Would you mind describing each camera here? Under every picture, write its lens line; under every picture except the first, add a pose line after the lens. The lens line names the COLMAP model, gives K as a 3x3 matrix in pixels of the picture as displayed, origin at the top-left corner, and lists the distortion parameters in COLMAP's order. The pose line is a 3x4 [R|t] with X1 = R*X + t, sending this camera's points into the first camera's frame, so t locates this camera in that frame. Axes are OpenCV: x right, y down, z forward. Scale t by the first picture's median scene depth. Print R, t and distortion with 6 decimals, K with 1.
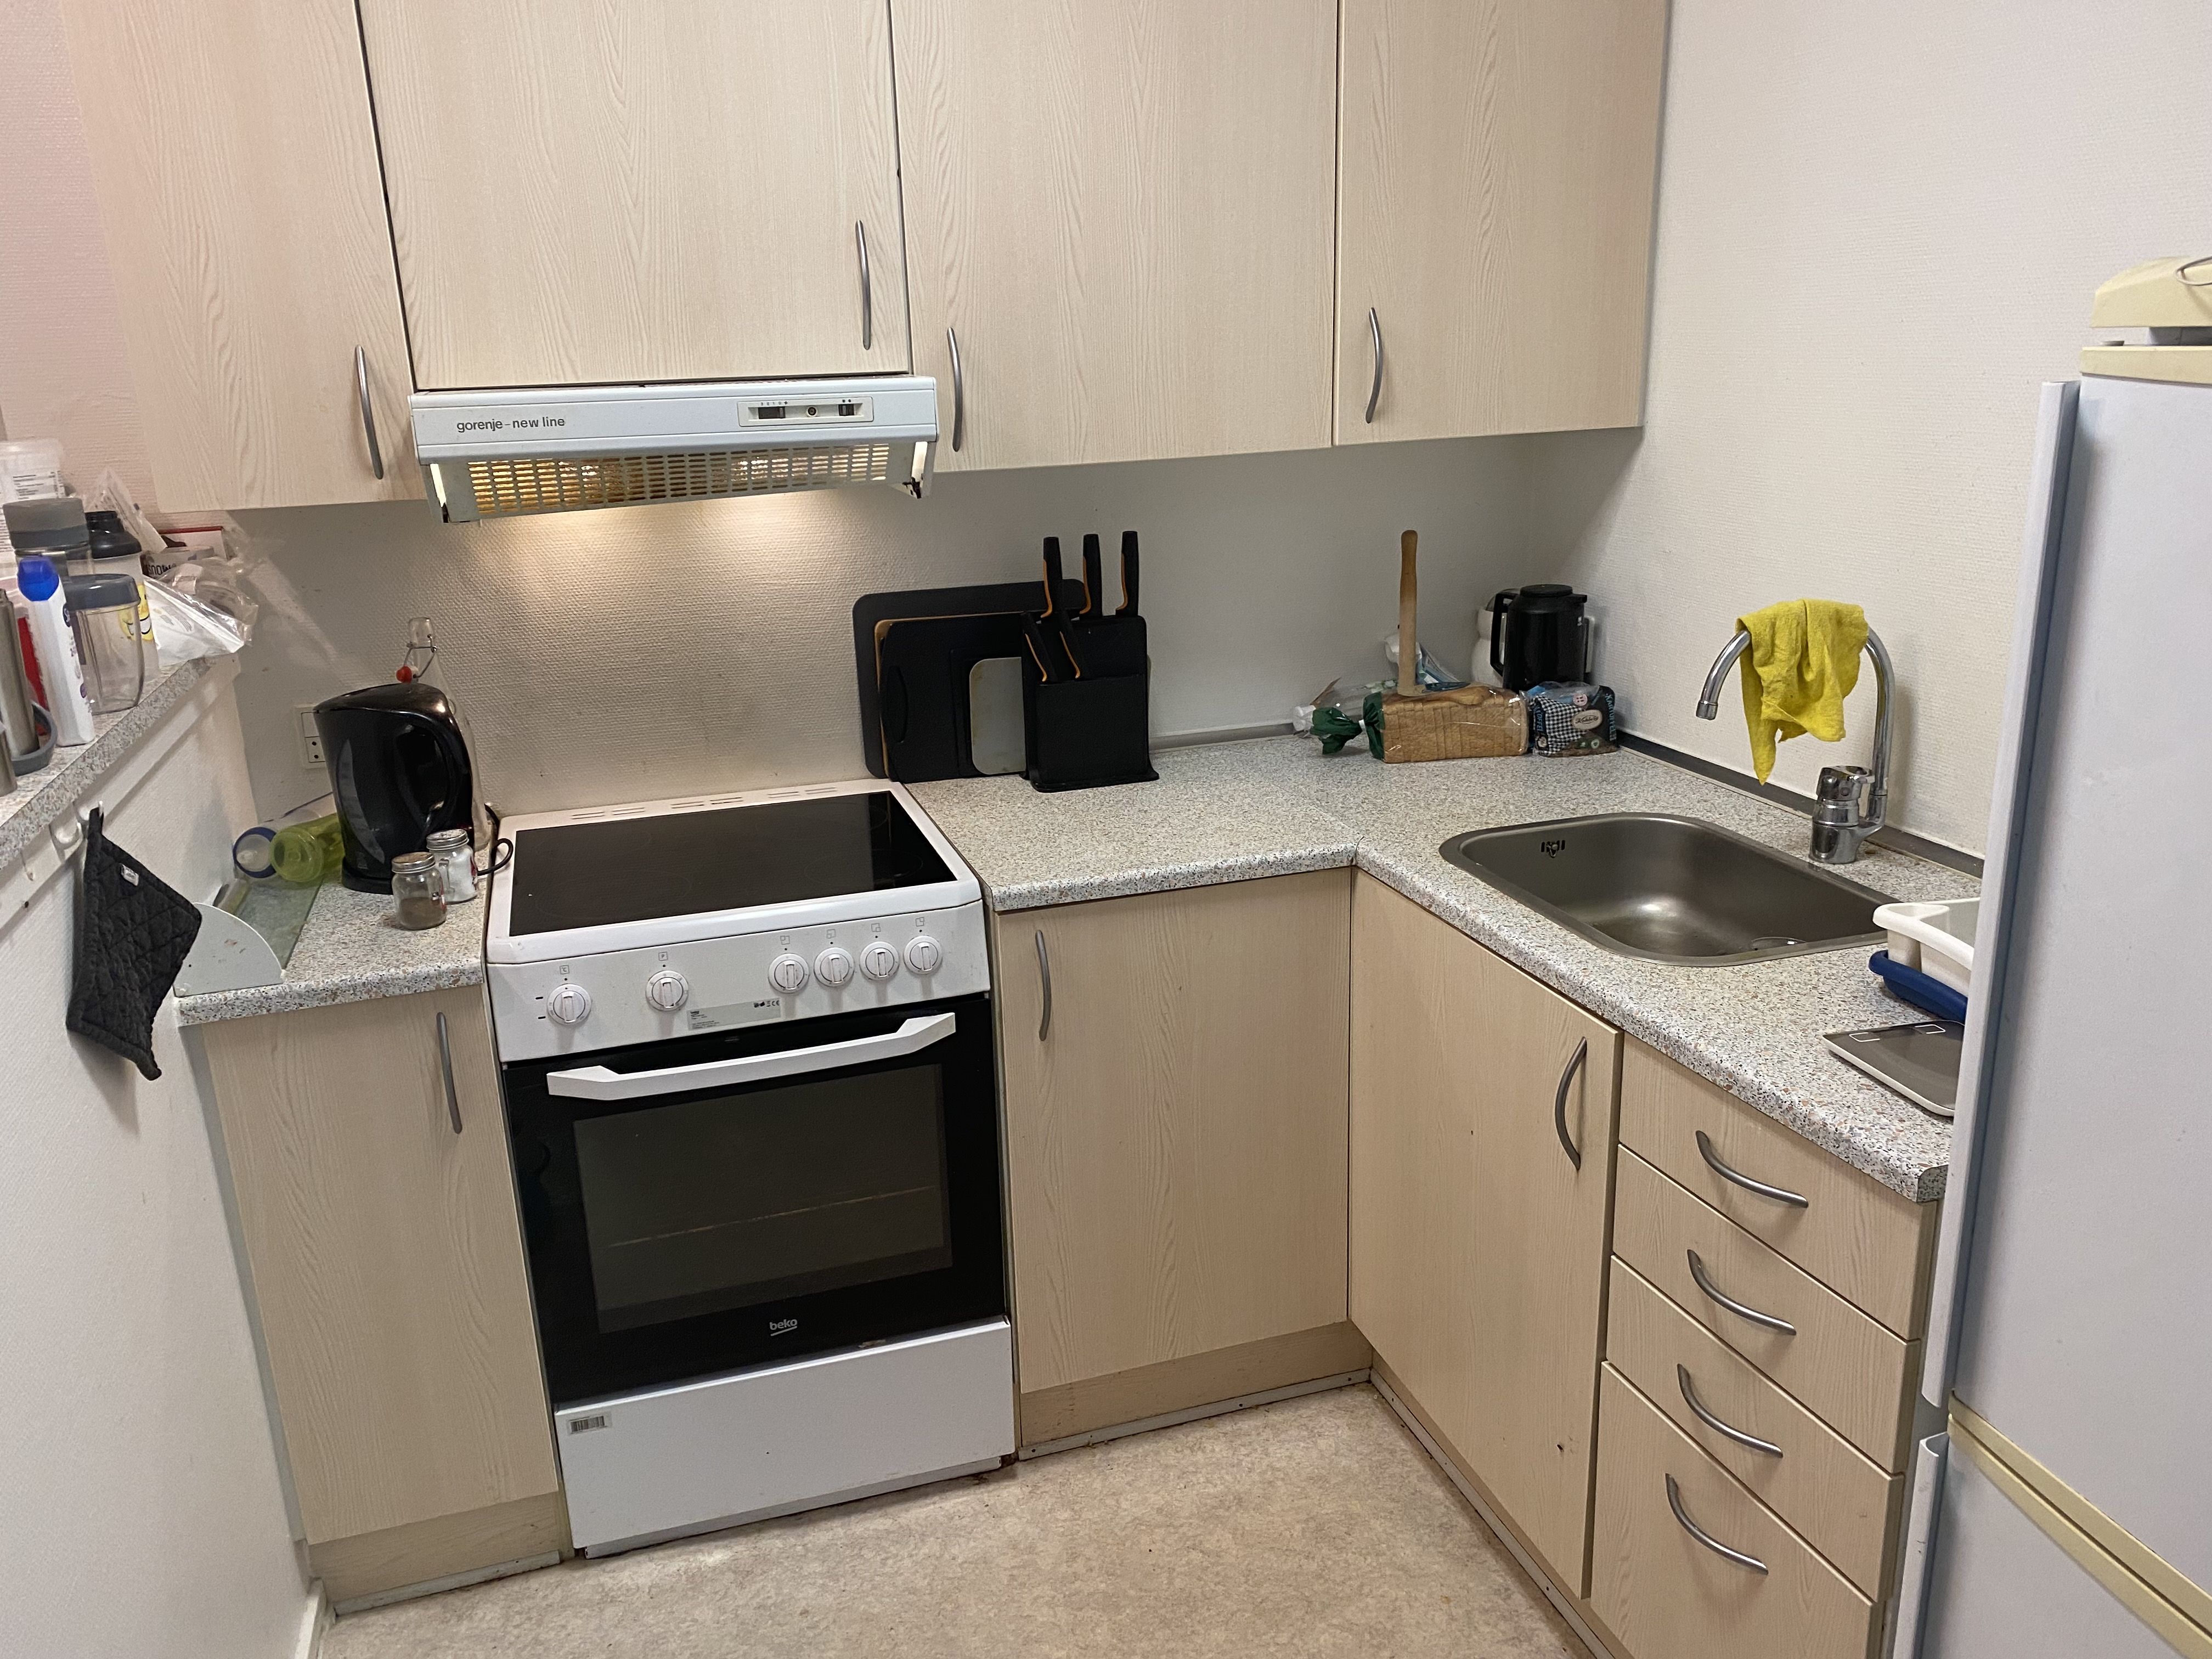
lens RADIAL K [[1657.1, 0, 1108.3], [0, 1657.1, 829.2], [0, 0, 1]] dist [0.040466, -0.051297]
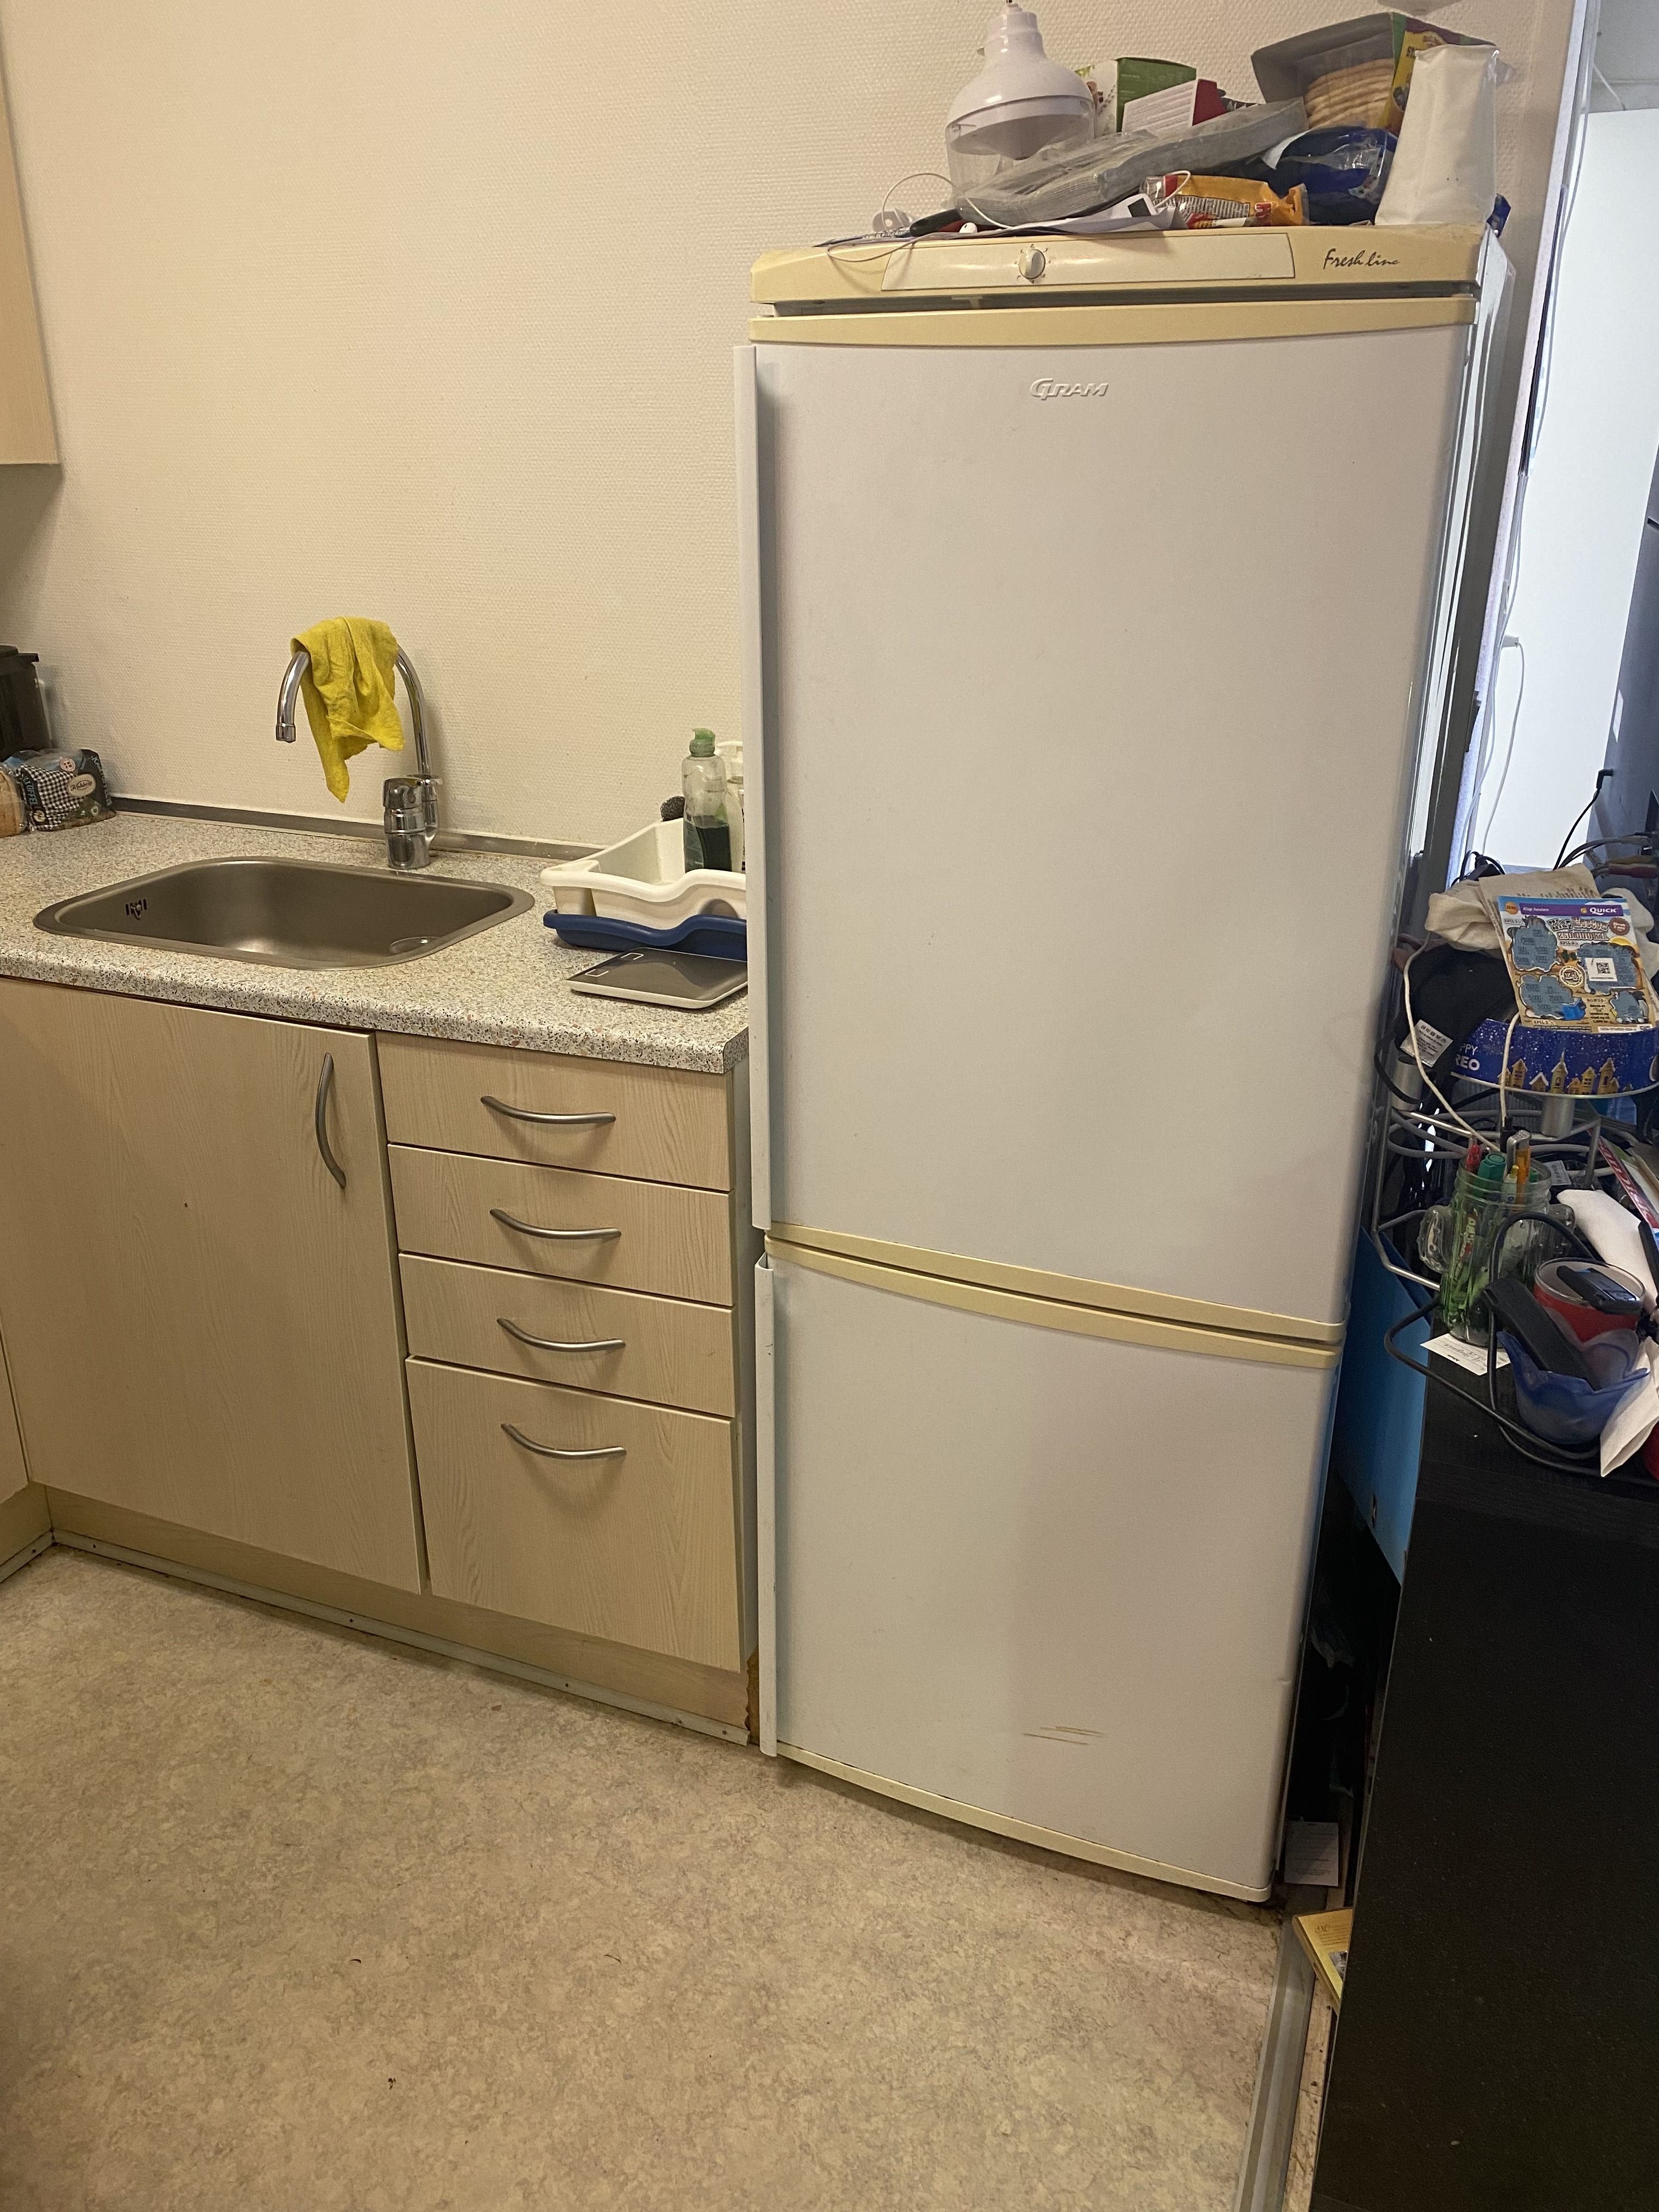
lens RADIAL K [[1657.1, 0, 812.6], [0, 1657.1, 1049.3], [0, 0, 1]] dist [0.040466, -0.051297]
pose [[0.646275, -0.238836, 0.724767, -0.207513], [0.197805, 0.969729, 0.143177, 0.032082], [-0.737023, 0.050831, 0.673954, 0.100598]]
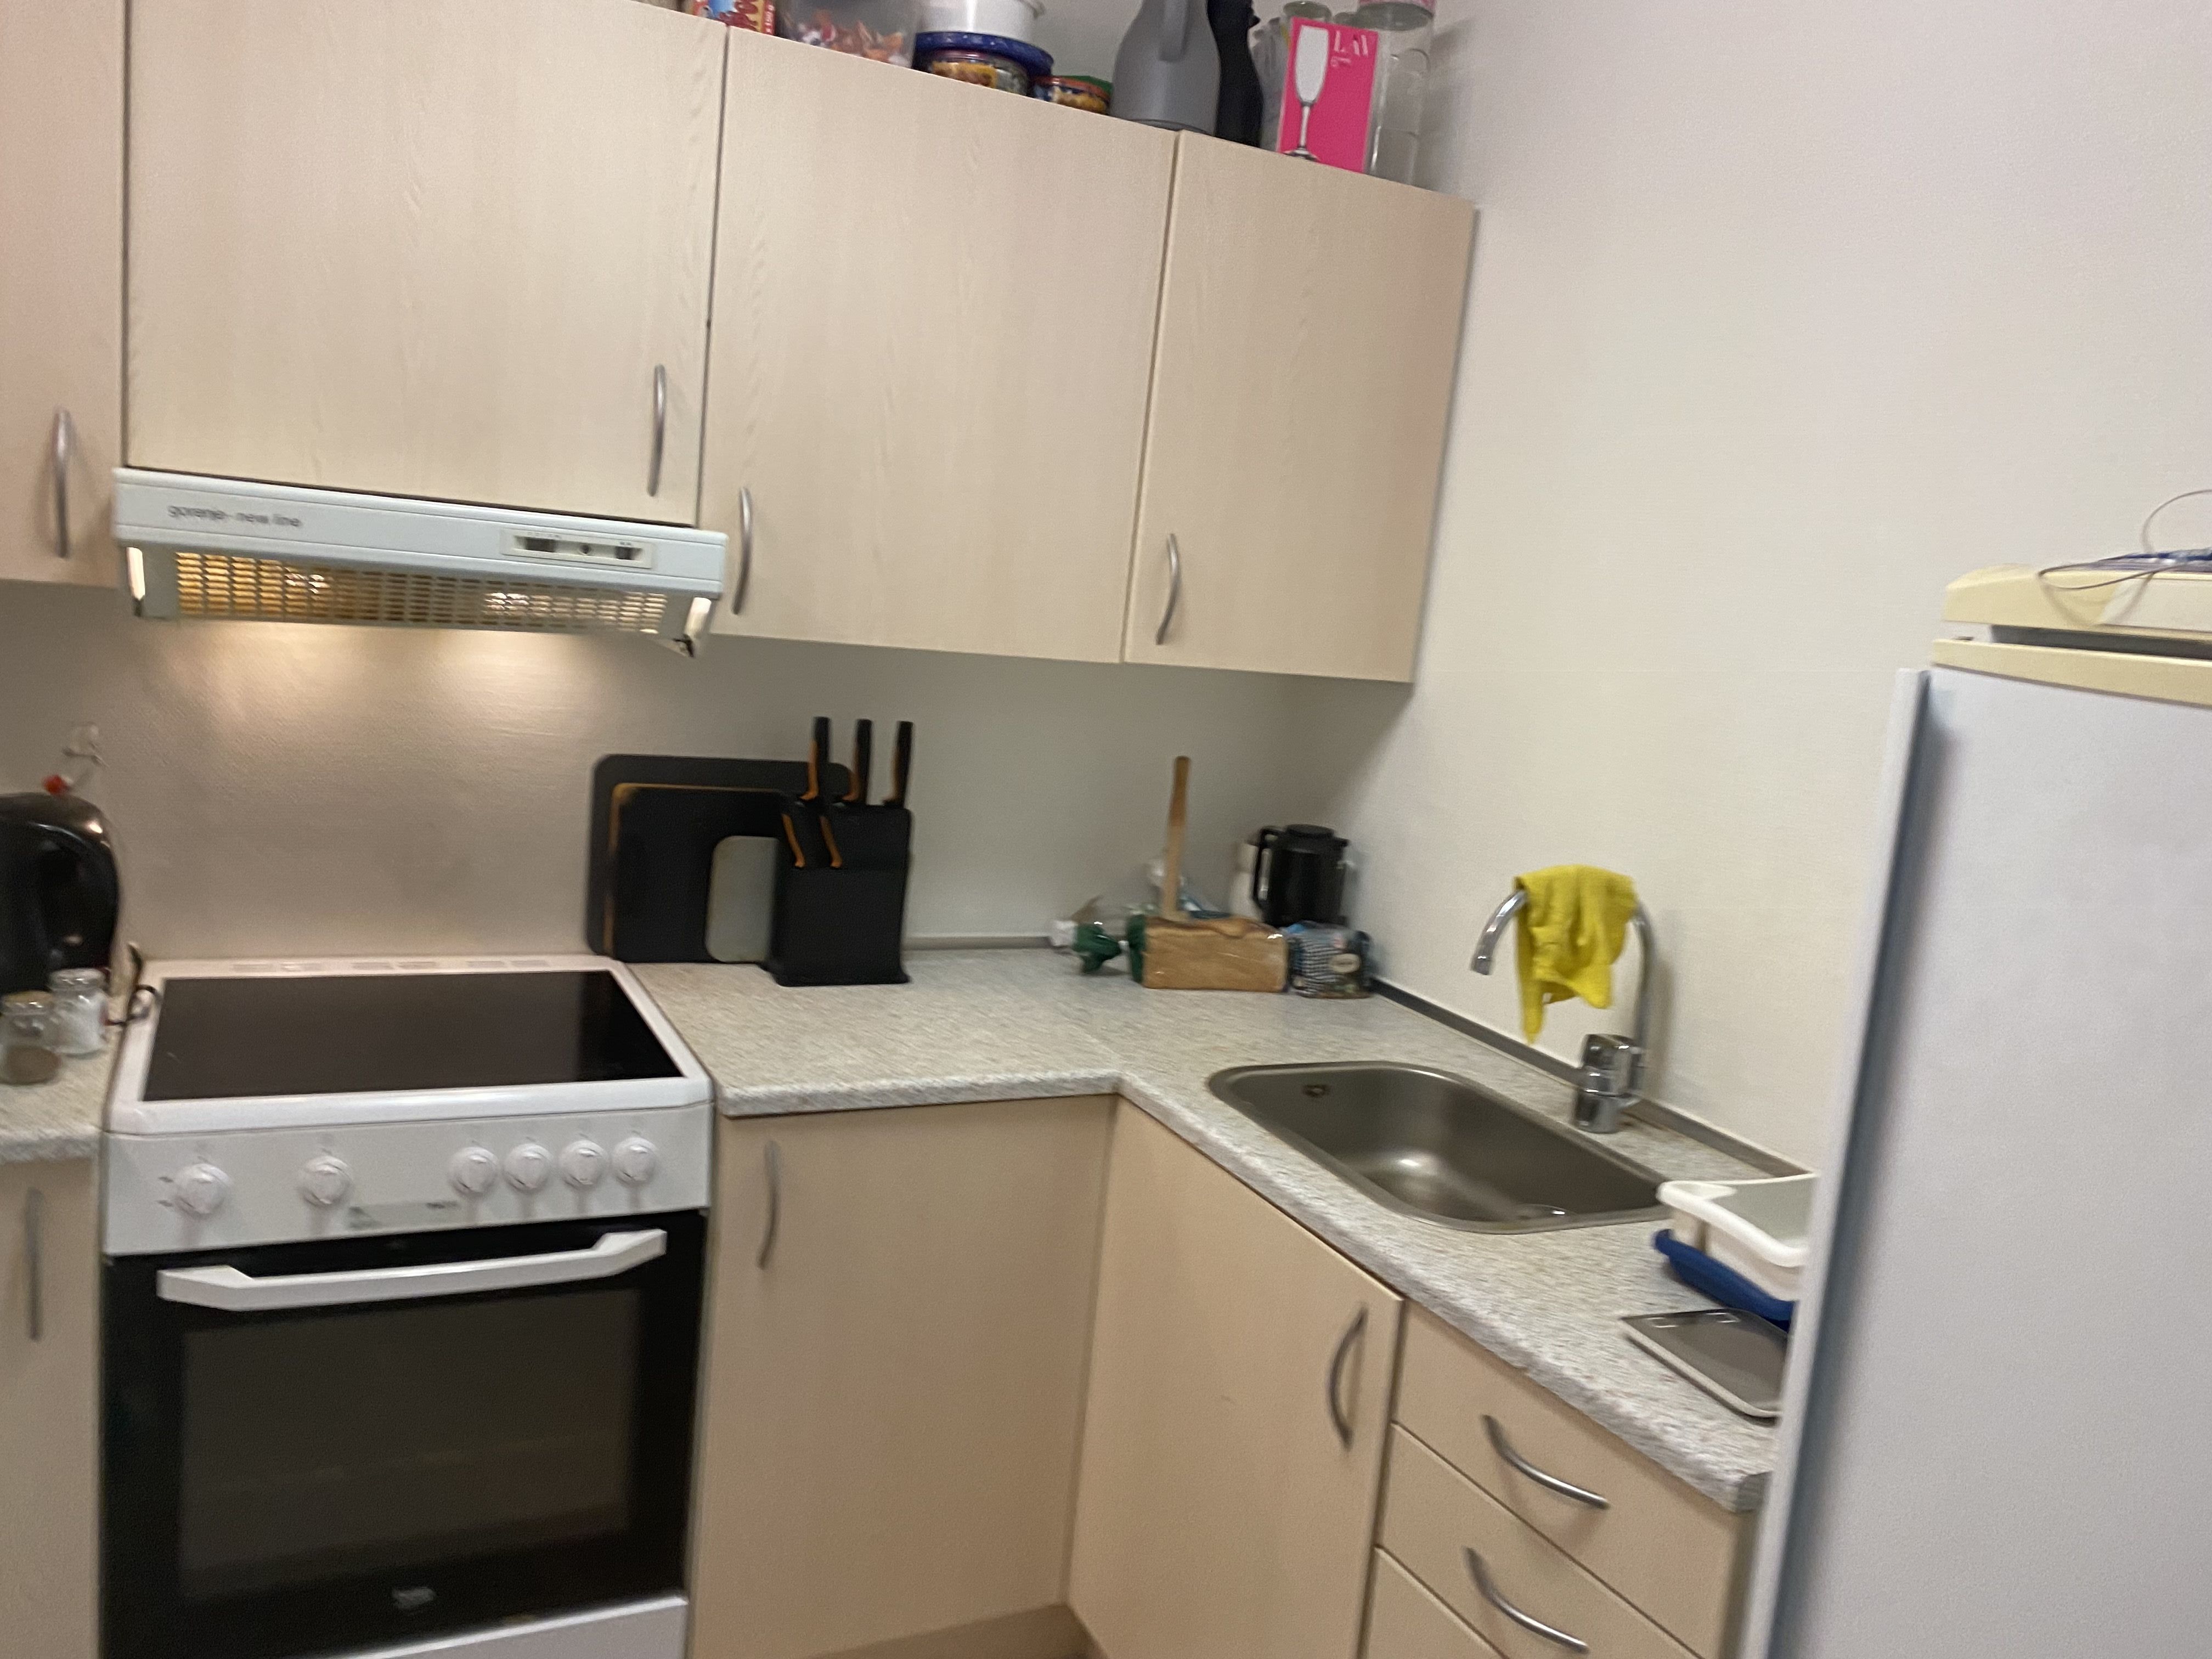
lens RADIAL K [[1657.1, 0, 1096.2], [0, 1657.1, 830.5], [0, 0, 1]] dist [0.040466, -0.051297]
pose [[0.980442, 0.105803, 0.165952, -0.037472], [-0.083773, 0.987358, -0.134559, 0.001684], [-0.178091, 0.118025, 0.976910, 0.069185]]
